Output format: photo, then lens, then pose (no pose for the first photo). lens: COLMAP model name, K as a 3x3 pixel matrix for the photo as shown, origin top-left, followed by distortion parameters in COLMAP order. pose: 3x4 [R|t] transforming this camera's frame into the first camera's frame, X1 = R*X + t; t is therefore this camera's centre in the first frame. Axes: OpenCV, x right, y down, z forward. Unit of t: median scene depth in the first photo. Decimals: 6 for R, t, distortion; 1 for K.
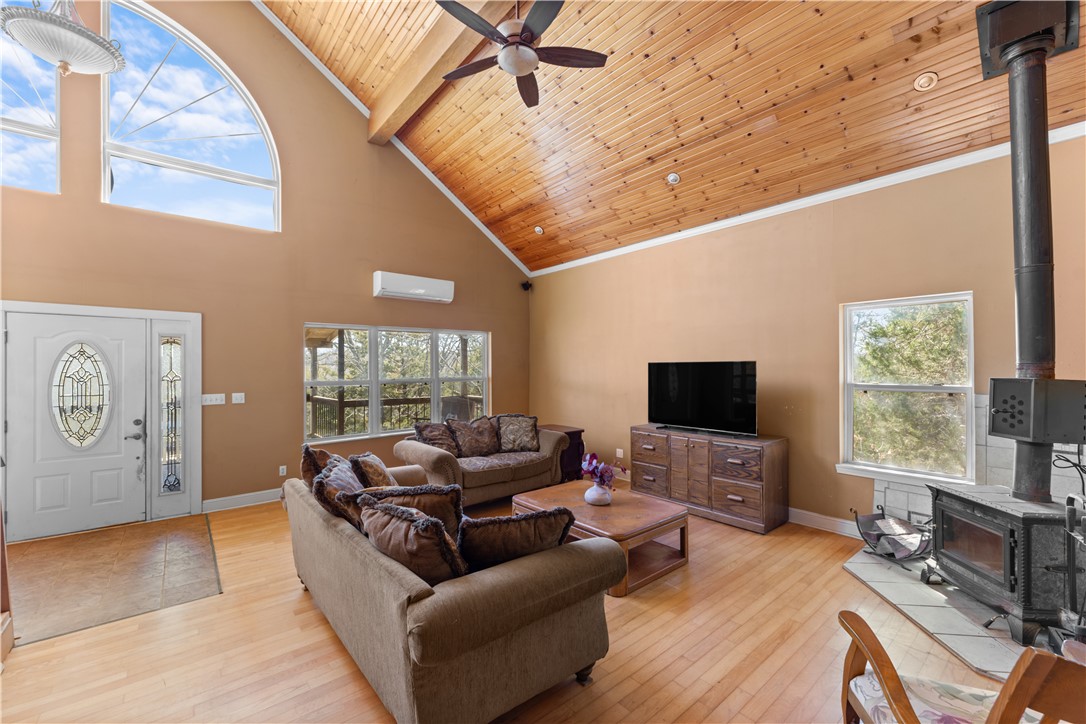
lens RADIAL K [[440.8, 0, 537.7], [0, 440.8, 369.0], [0, 0, 1]] dist [0.003305, -0.000037]
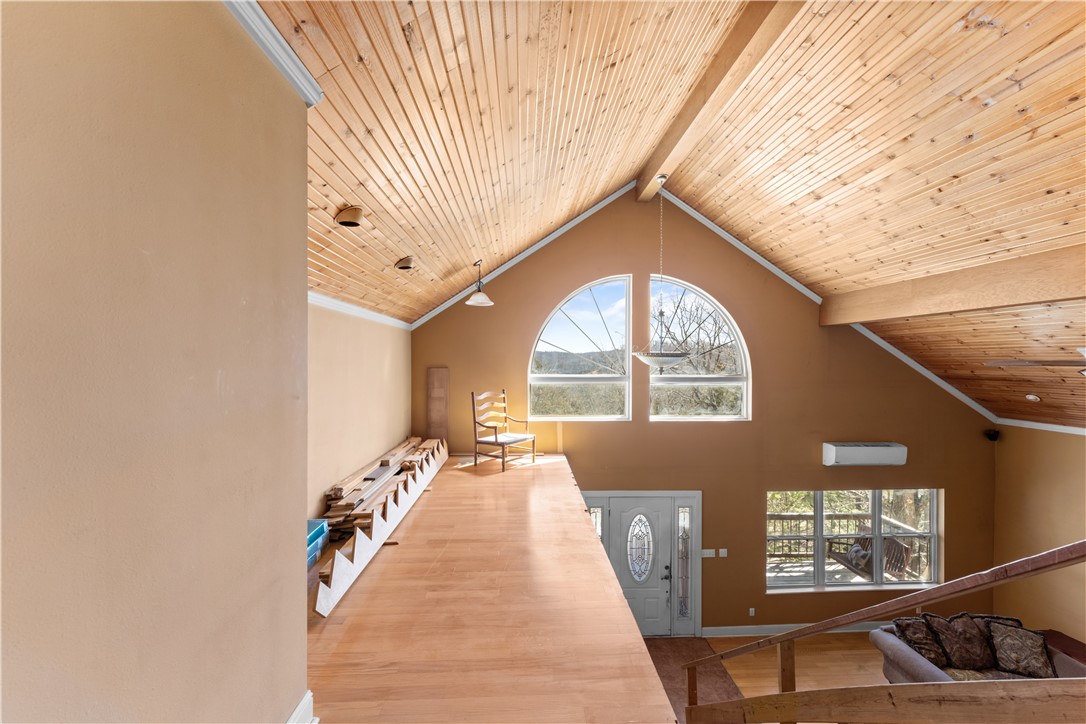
lens RADIAL K [[440.8, 0, 545.9], [0, 440.8, 365.1], [0, 0, 1]] dist [0.003305, -0.000037]
pose [[0.799967, 0.007003, -0.600003, -0.301896], [-0.004679, 0.999974, 0.005432, -0.474133], [0.600025, -0.001537, 0.799979, -0.347762]]
